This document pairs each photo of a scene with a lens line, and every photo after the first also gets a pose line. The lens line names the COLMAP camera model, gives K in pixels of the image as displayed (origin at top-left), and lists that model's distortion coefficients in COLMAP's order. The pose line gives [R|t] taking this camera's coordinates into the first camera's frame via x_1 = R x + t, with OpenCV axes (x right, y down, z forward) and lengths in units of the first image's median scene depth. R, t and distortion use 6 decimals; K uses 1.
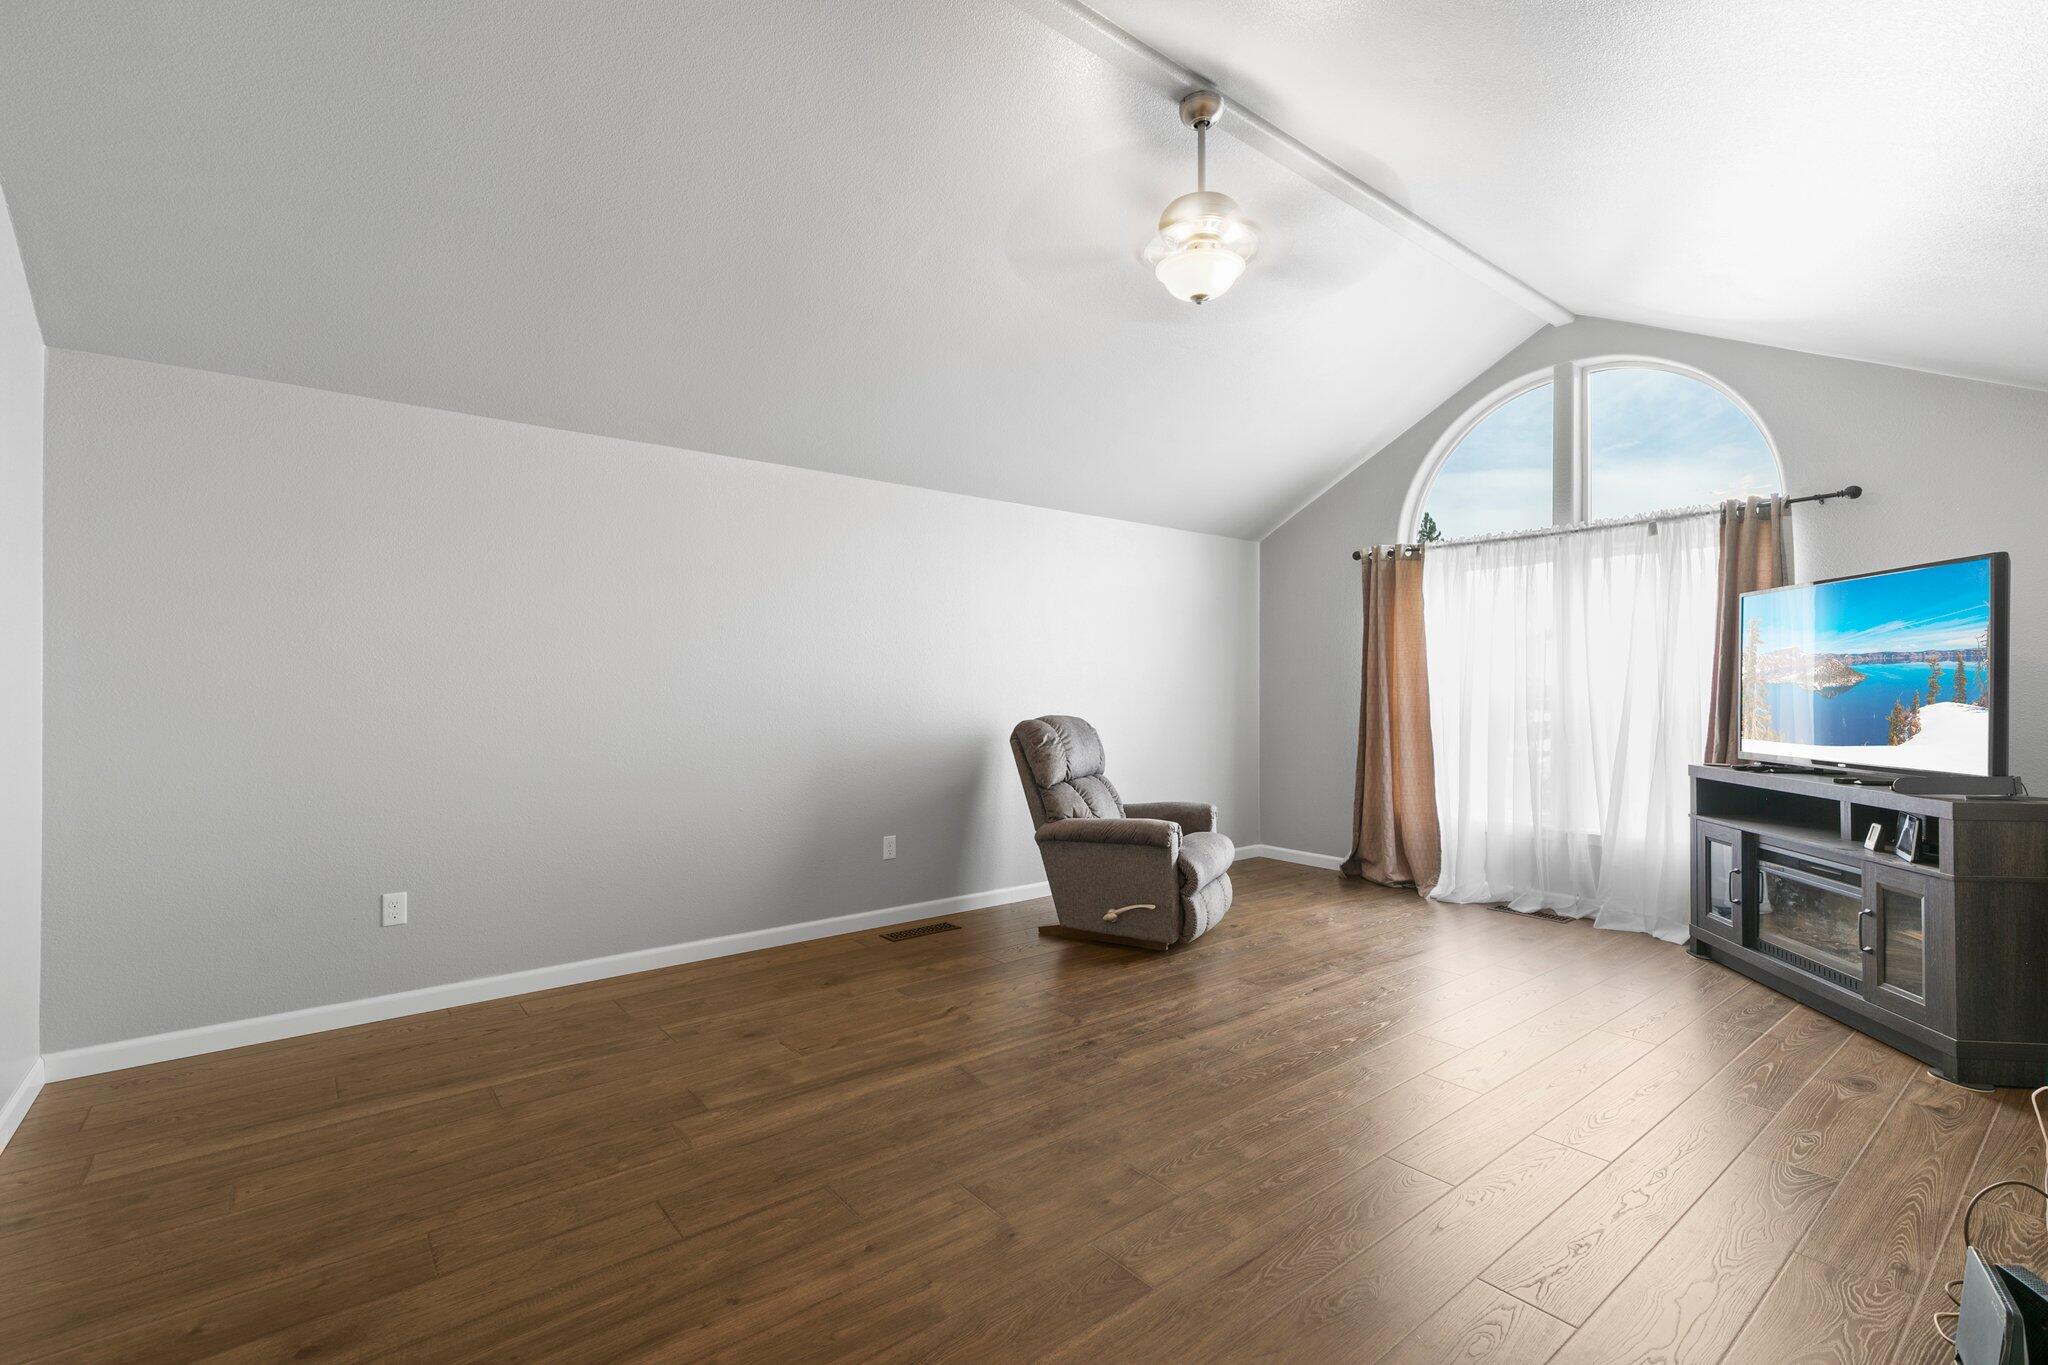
lens RADIAL K [[917.4, 0, 1039.5], [0, 917.4, 686.5], [0, 0, 1]] dist [0.006877, 0.000180]
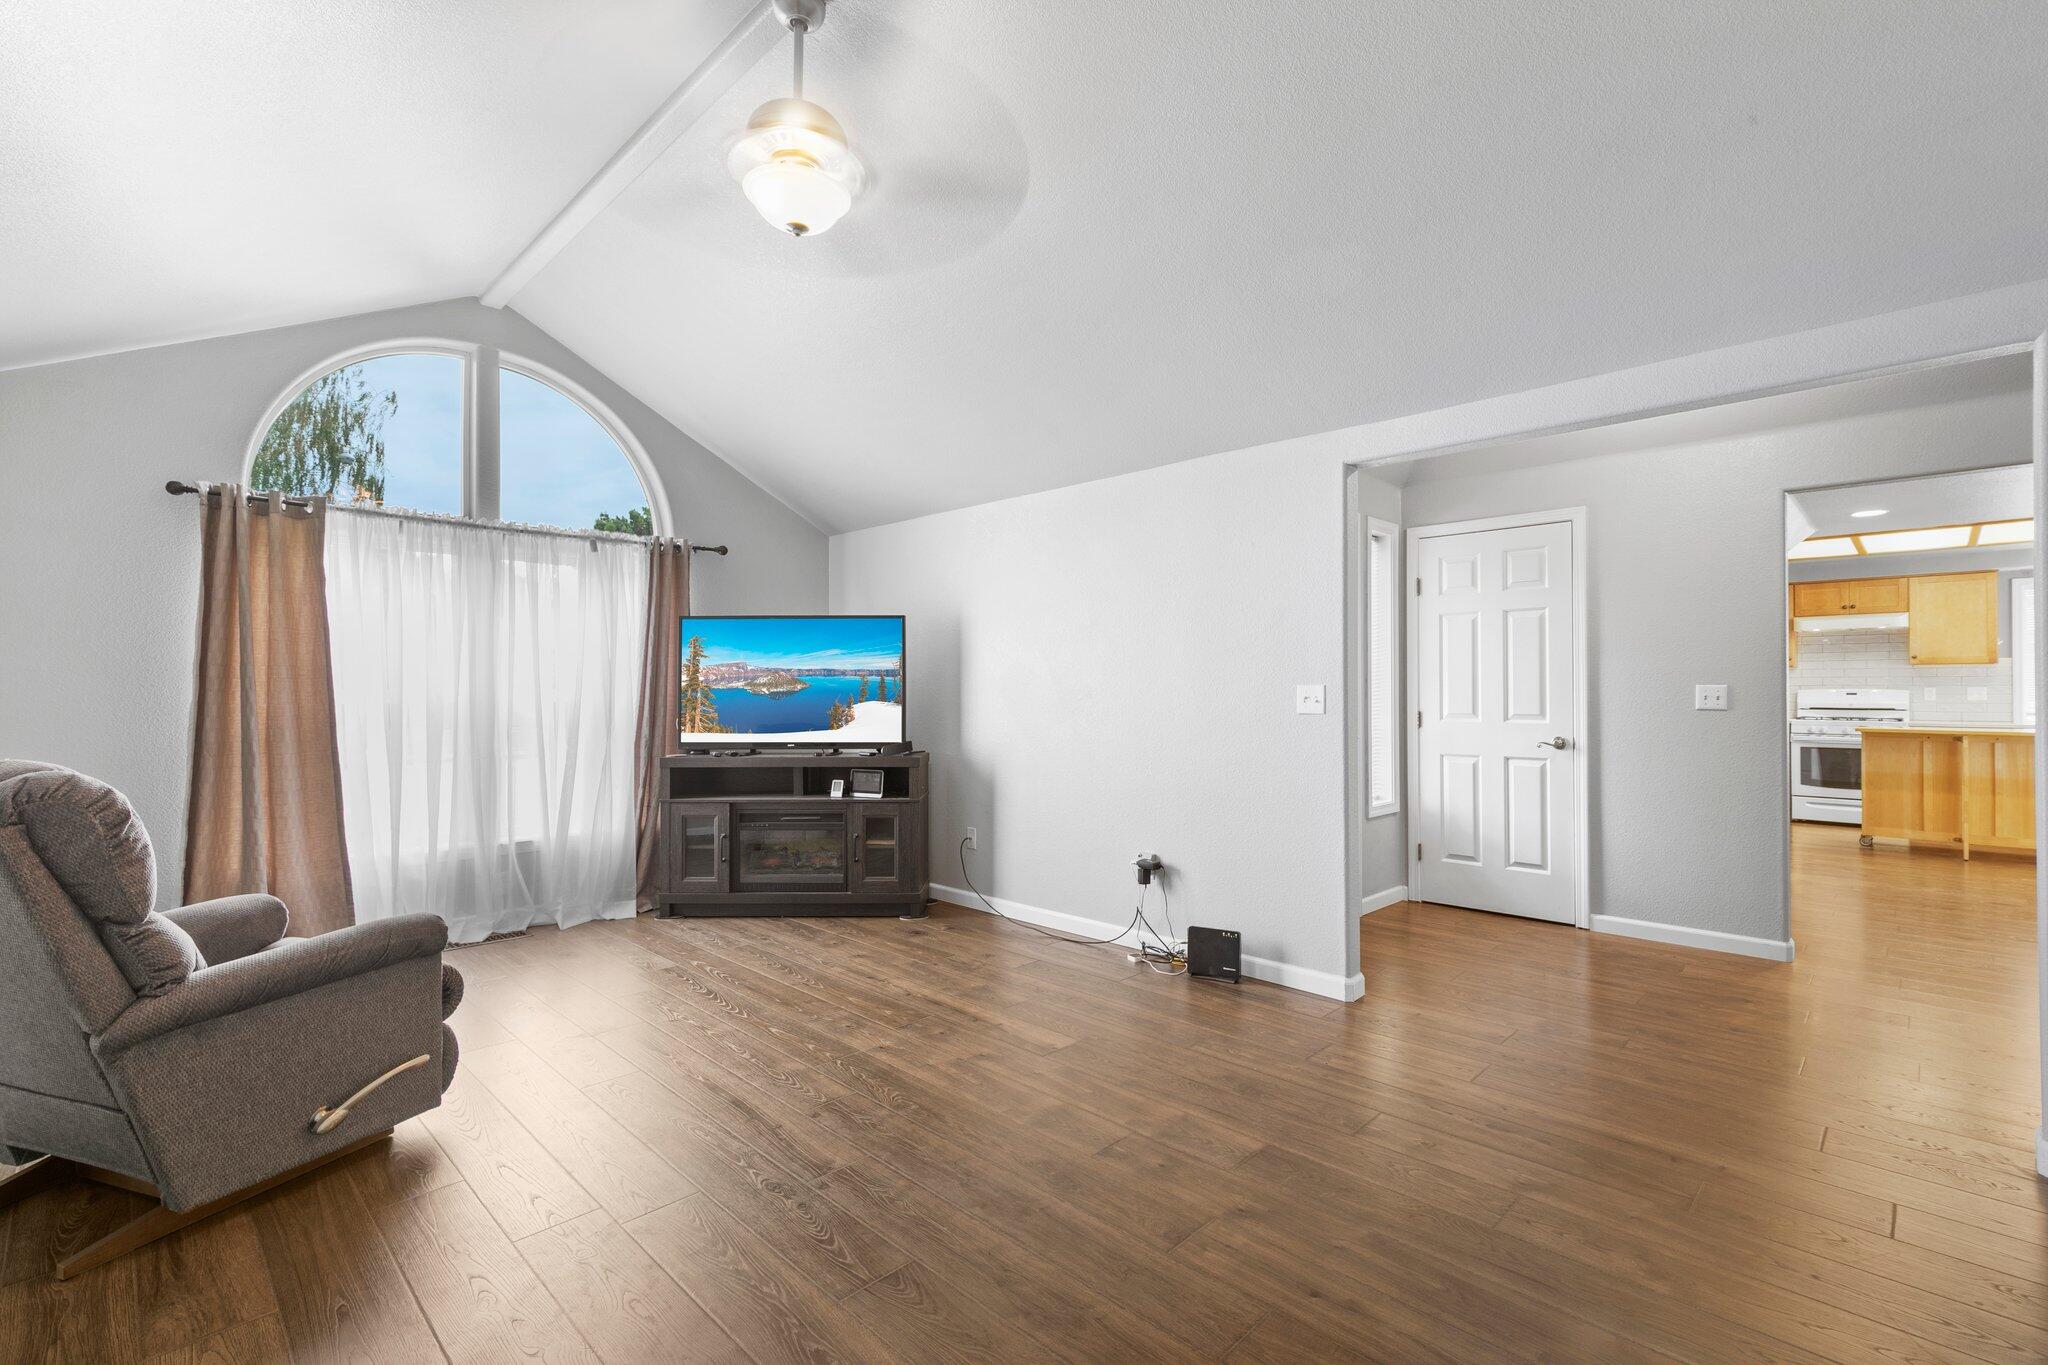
lens RADIAL K [[917.4, 0, 1039.5], [0, 917.4, 686.5], [0, 0, 1]] dist [0.006877, 0.000180]
pose [[-0.119954, 0.006071, 0.992761, -0.500631], [-0.001651, 0.999979, -0.006315, 0.000631], [-0.992778, -0.002397, -0.119942, 0.643864]]
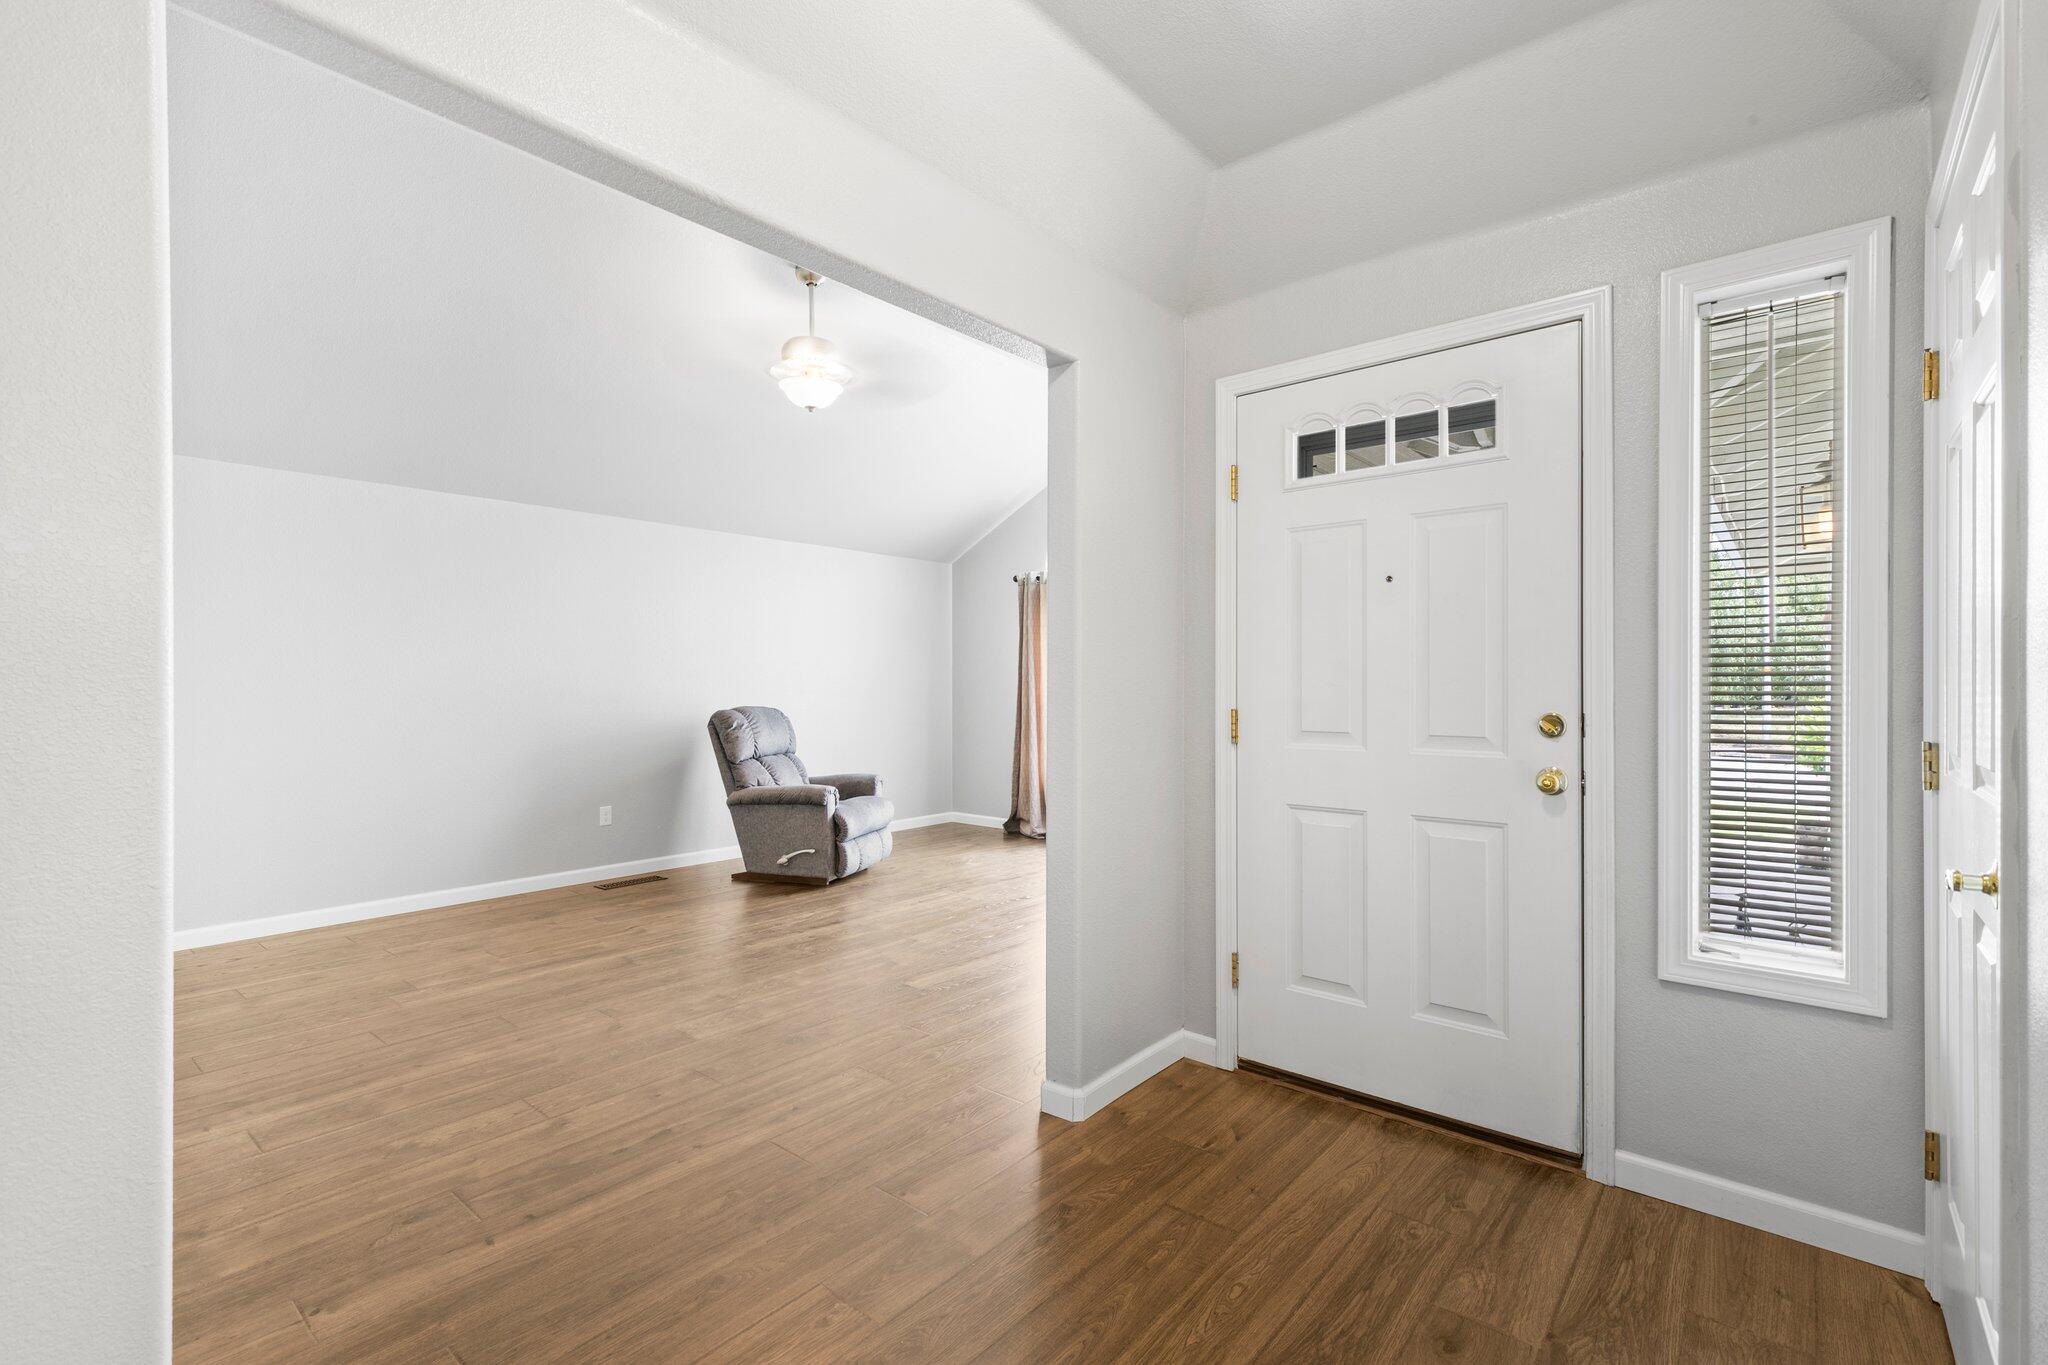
lens RADIAL K [[917.4, 0, 1039.5], [0, 917.4, 686.5], [0, 0, 1]] dist [0.006877, 0.000180]
pose [[0.980700, -0.002514, 0.195503, 0.178284], [0.001525, 0.999985, 0.005210, -0.001338], [-0.195514, -0.004811, 0.980689, -0.335022]]
